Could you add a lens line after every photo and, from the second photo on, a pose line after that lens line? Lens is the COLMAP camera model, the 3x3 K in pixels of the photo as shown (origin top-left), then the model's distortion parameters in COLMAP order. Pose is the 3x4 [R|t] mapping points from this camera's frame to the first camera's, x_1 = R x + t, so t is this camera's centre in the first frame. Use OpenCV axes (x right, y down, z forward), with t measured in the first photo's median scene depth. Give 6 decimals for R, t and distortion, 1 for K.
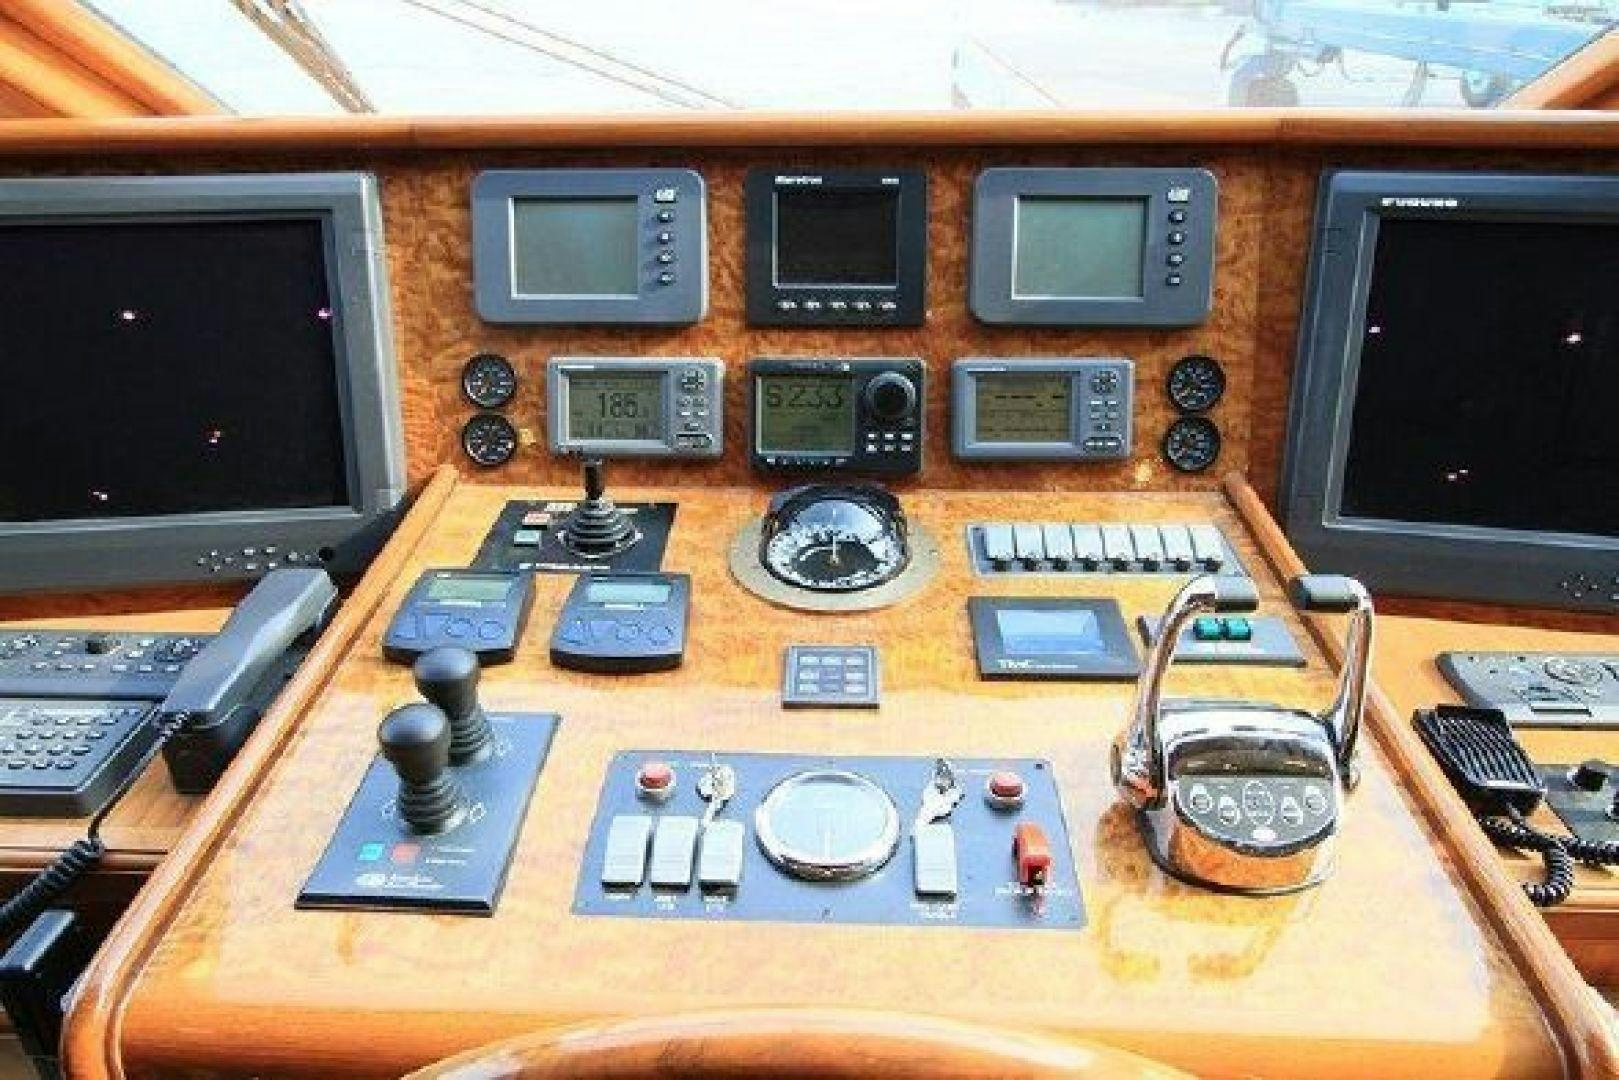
lens RADIAL K [[1529.3, 0, 781.5], [0, 1529.3, 541.6], [0, 0, 1]] dist [0.000229, 0.104661]
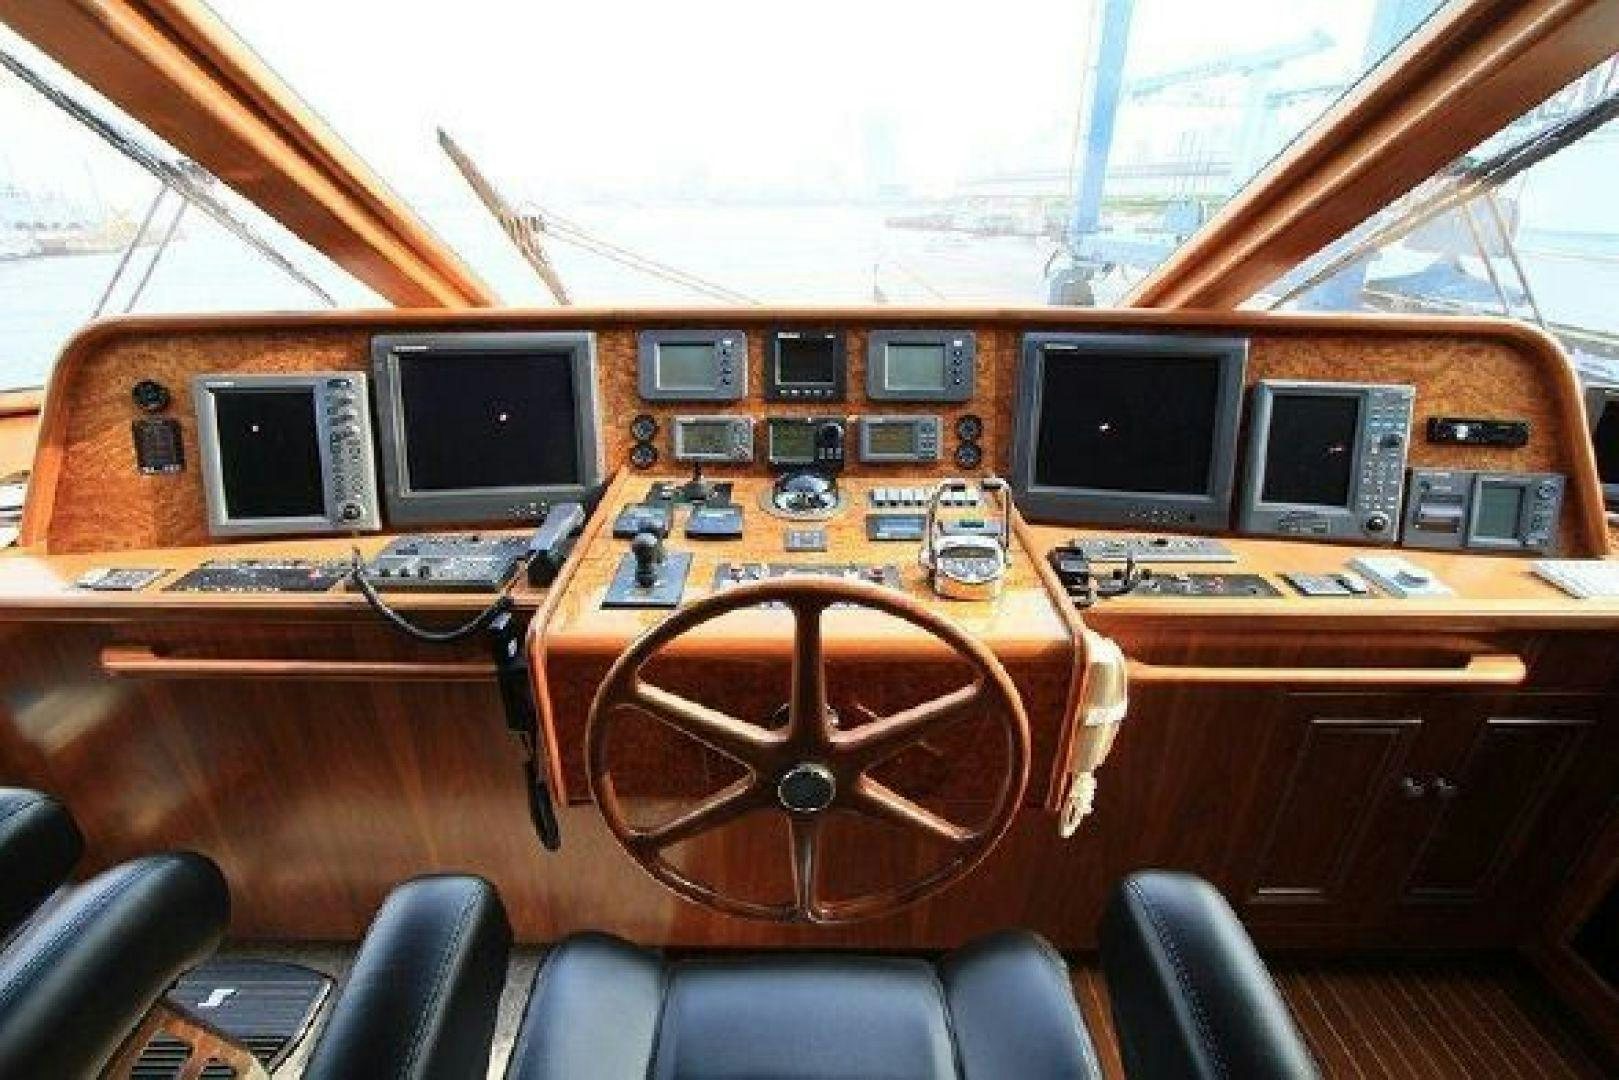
lens RADIAL K [[1265.6, 0, 809.5], [0, 1265.6, 540.0], [0, 0, 1]] dist [-0.008623, -0.003285]
pose [[0.998879, -0.004150, 0.047156, -0.045292], [0.008156, 0.996340, -0.085092, 0.210845], [-0.046630, 0.085382, 0.995257, -0.784812]]
